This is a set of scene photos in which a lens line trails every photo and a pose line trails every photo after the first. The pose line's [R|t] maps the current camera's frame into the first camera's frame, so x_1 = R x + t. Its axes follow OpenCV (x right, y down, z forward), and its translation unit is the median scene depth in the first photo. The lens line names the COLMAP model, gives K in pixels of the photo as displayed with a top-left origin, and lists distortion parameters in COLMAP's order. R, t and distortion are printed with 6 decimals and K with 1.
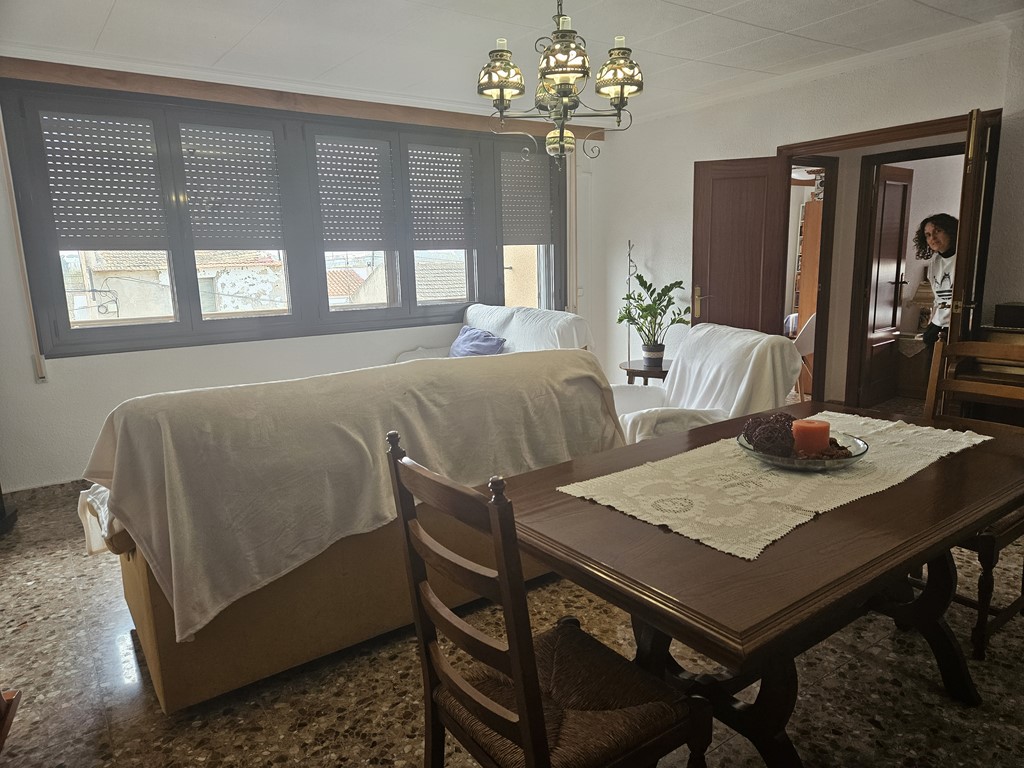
lens RADIAL K [[686.0, 0, 515.5], [0, 686.0, 387.2], [0, 0, 1]] dist [0.059068, -0.008333]
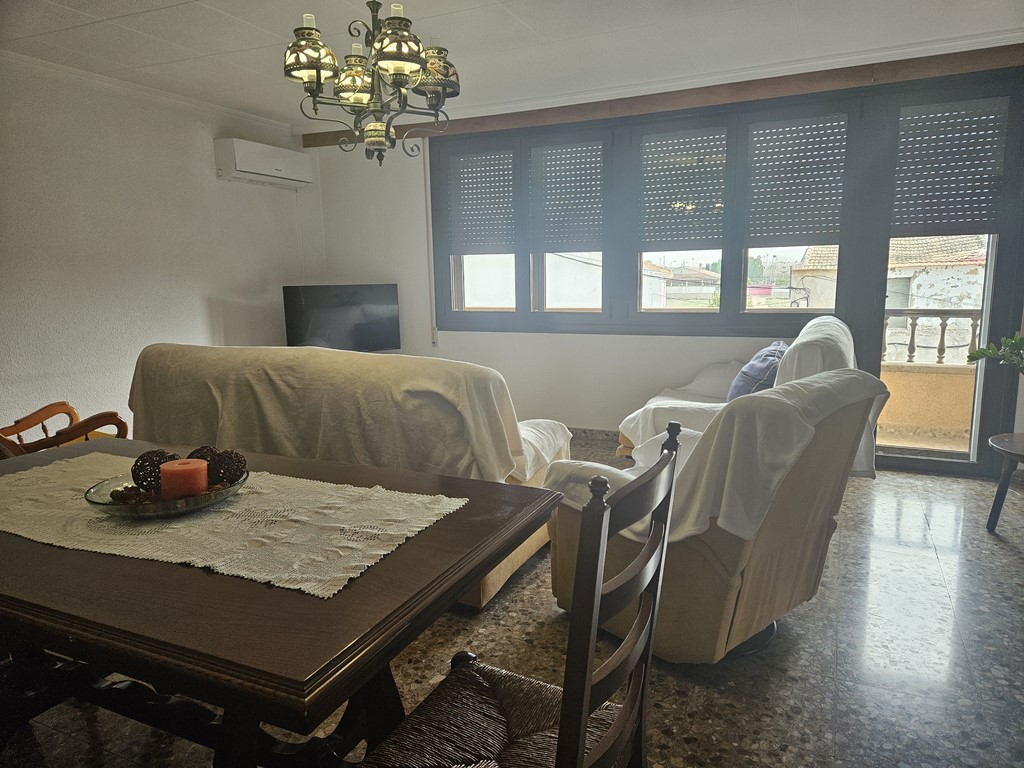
lens RADIAL K [[686.0, 0, 513.3], [0, 686.0, 379.7], [0, 0, 1]] dist [0.059068, -0.008333]
pose [[0.484549, 0.156454, -0.860659, 0.584926], [-0.163789, 0.982702, 0.086426, -0.081183], [0.859294, 0.099089, 0.501793, 0.408289]]
